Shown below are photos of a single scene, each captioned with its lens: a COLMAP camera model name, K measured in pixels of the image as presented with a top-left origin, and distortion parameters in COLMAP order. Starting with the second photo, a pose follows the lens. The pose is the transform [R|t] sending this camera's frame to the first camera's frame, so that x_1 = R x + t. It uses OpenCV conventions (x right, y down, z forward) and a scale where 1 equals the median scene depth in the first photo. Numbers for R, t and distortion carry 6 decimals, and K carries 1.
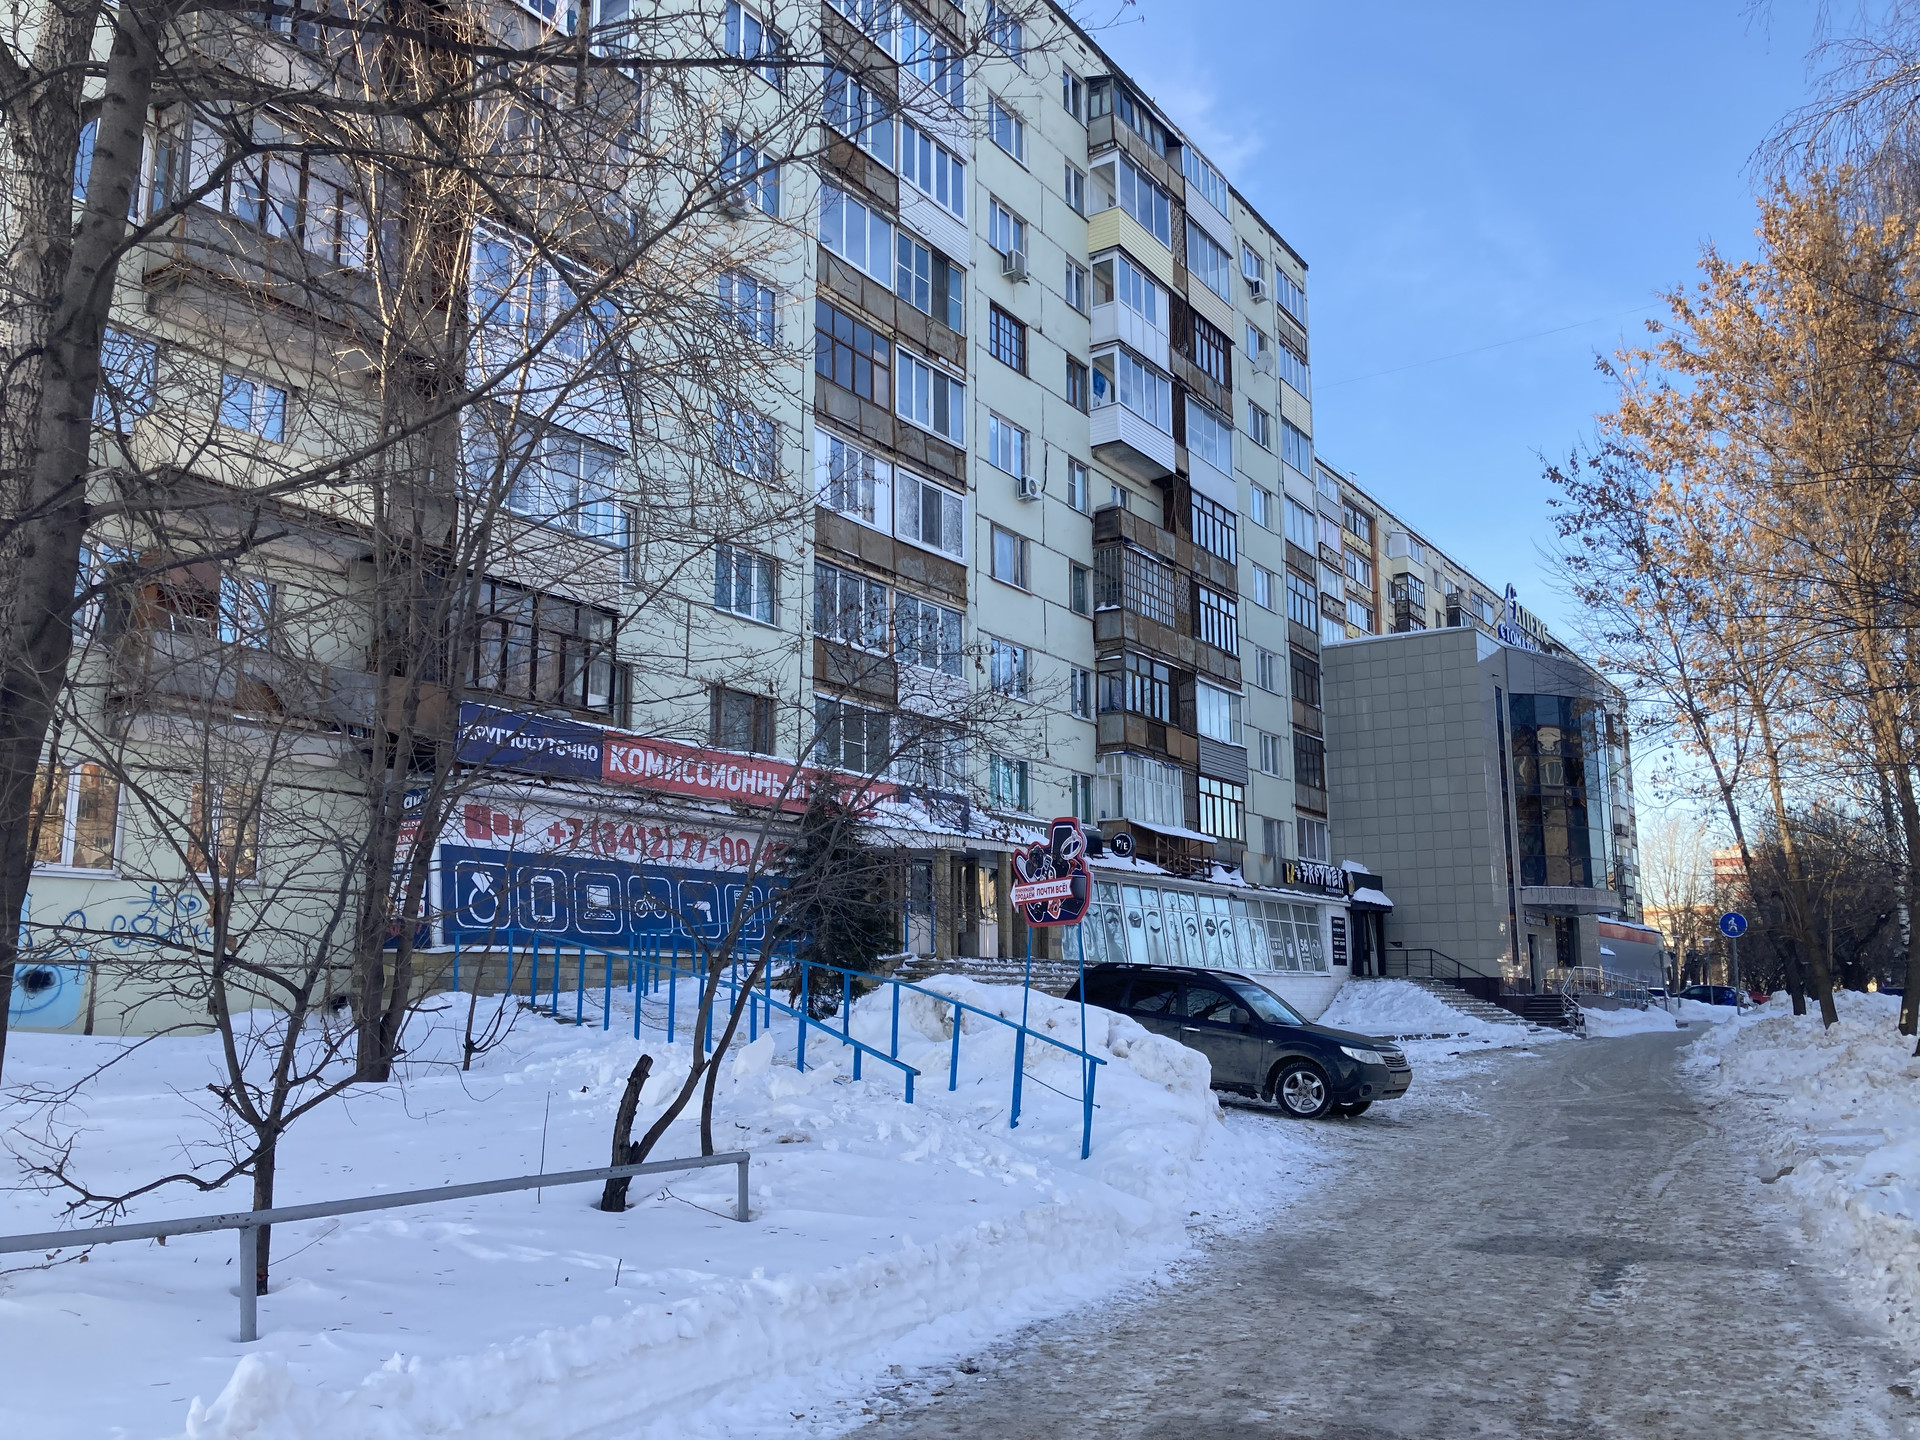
lens RADIAL K [[1586.3, 0, 959.7], [0, 1586.3, 719.4], [0, 0, 1]] dist [0.002539, 0.001851]
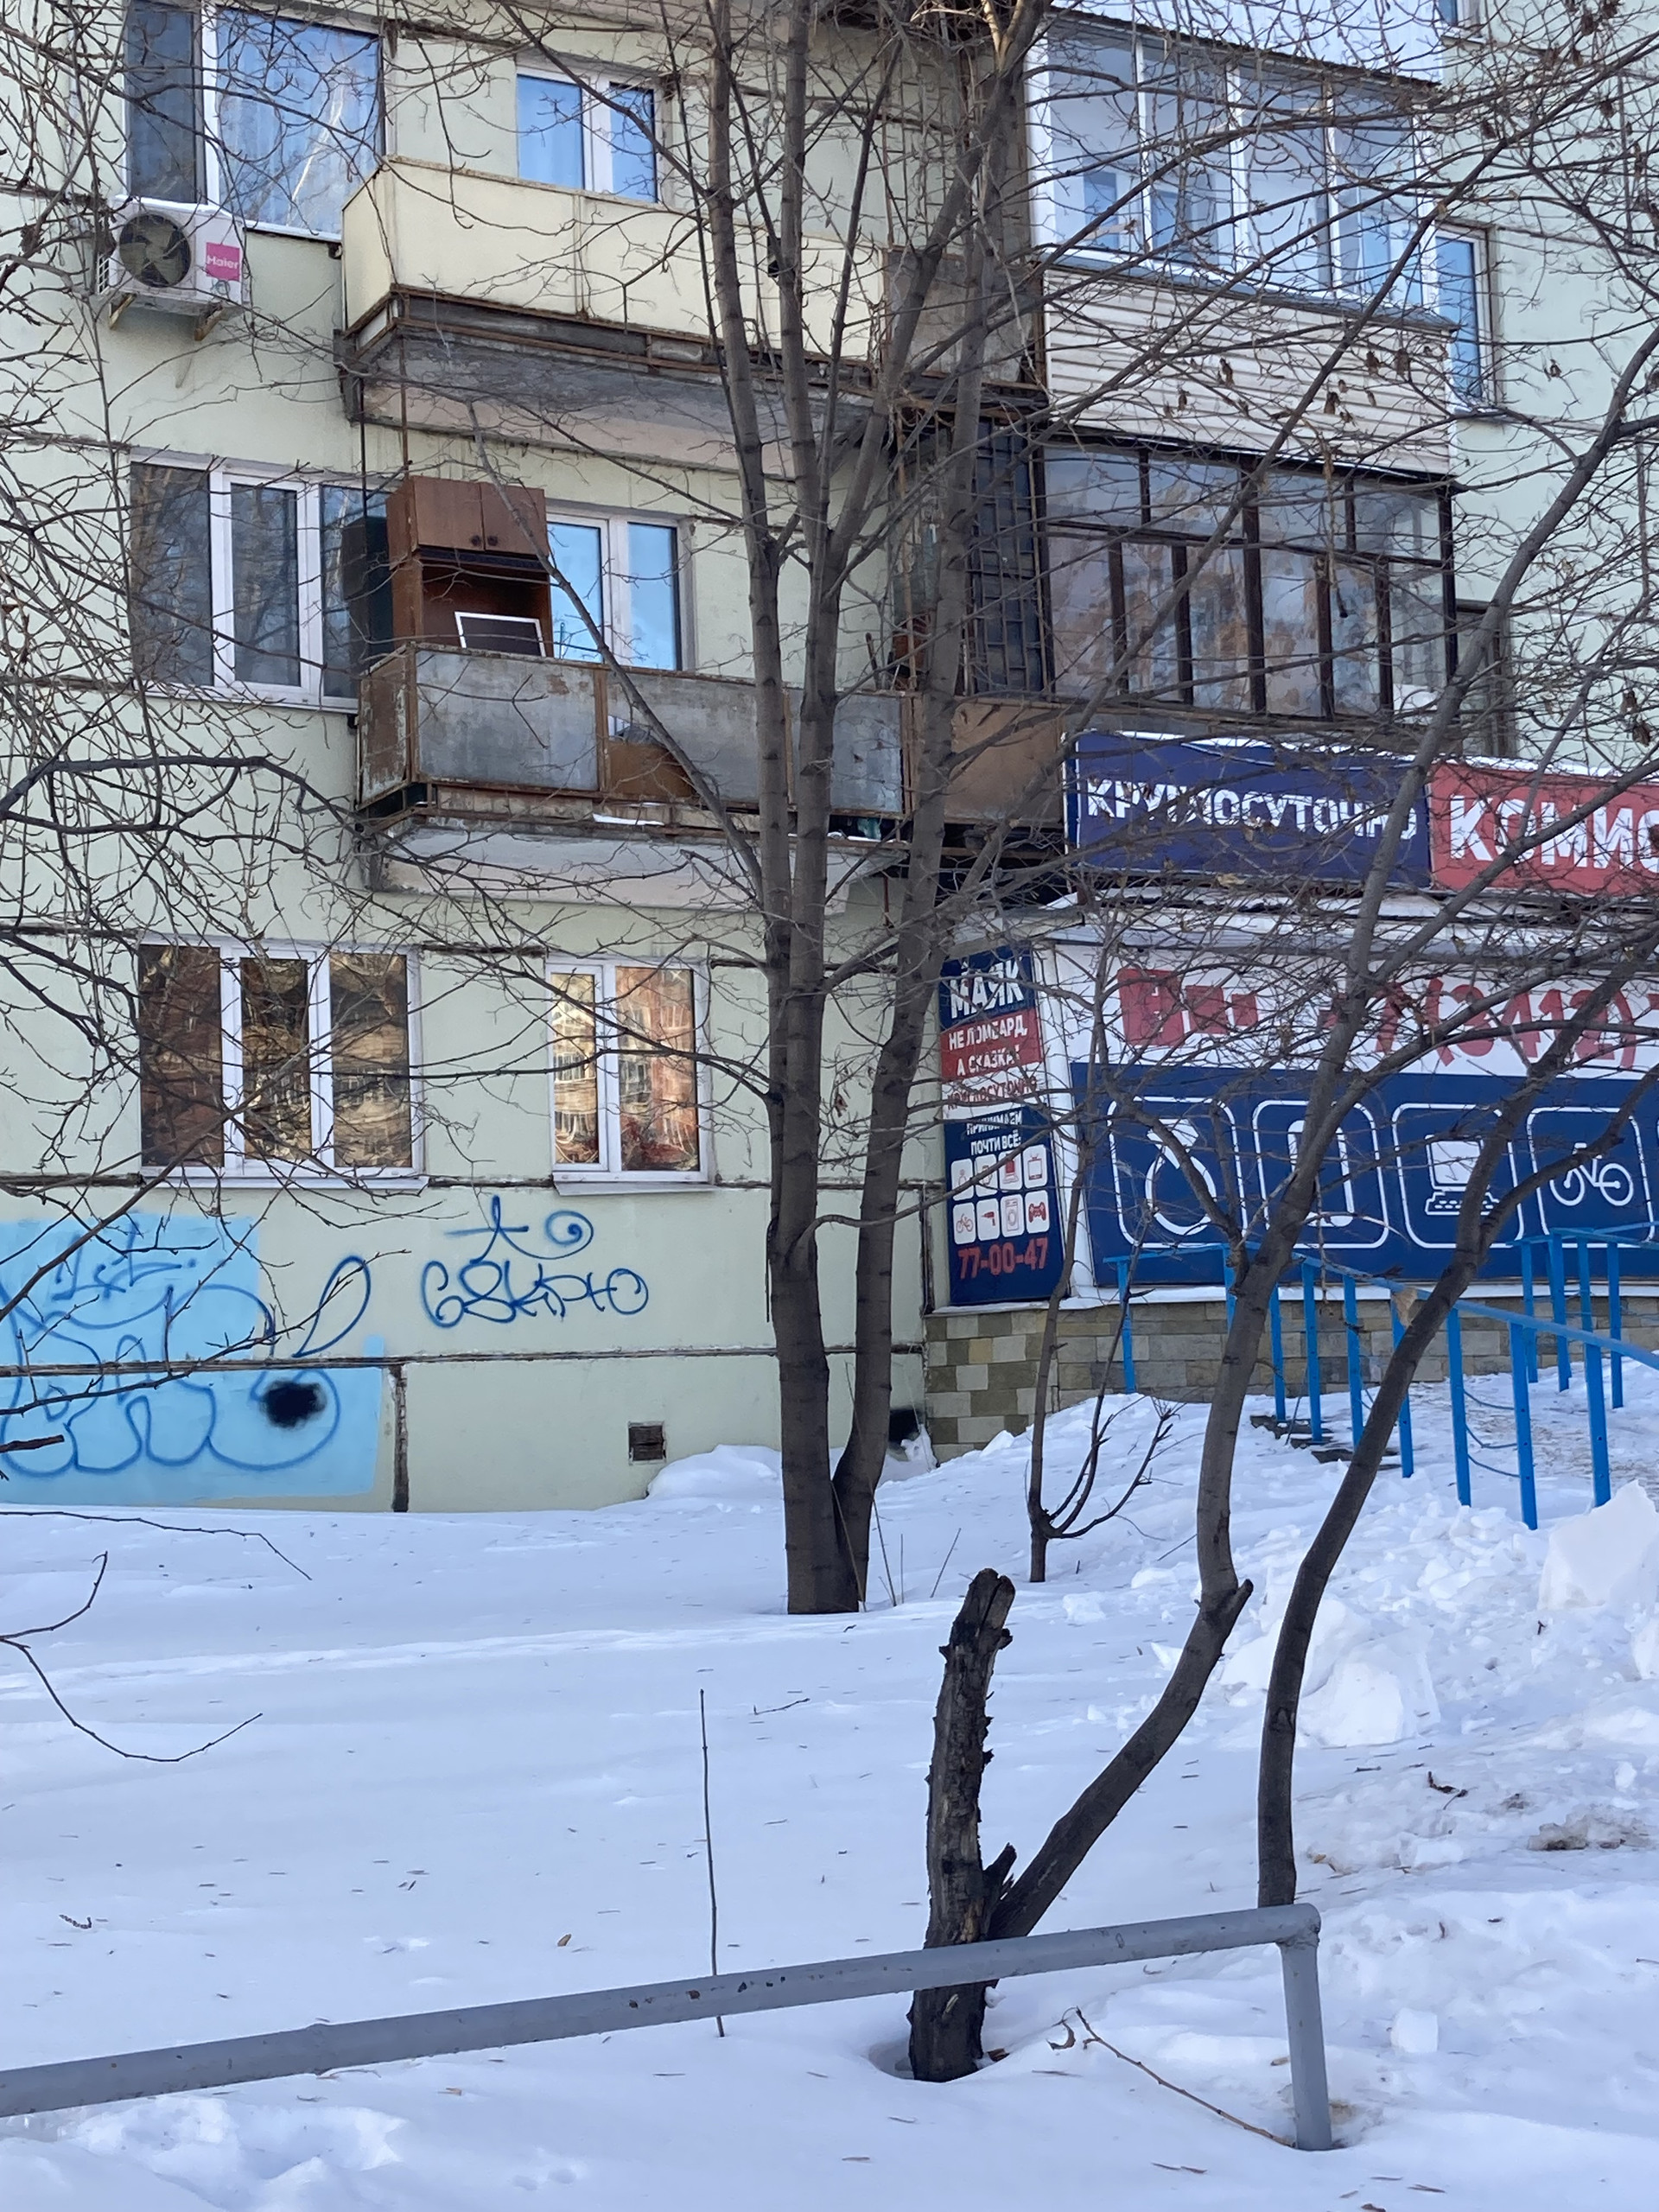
lens RADIAL K [[3348.0, 0, 829.2], [0, 3348.0, 1104.4], [0, 0, 1]] dist [0.198867, 0.000000]
pose [[0.892930, -0.073836, -0.444100, 0.025993], [0.111885, 0.991905, 0.060048, 0.027450], [0.436071, -0.103307, 0.893963, 0.144681]]
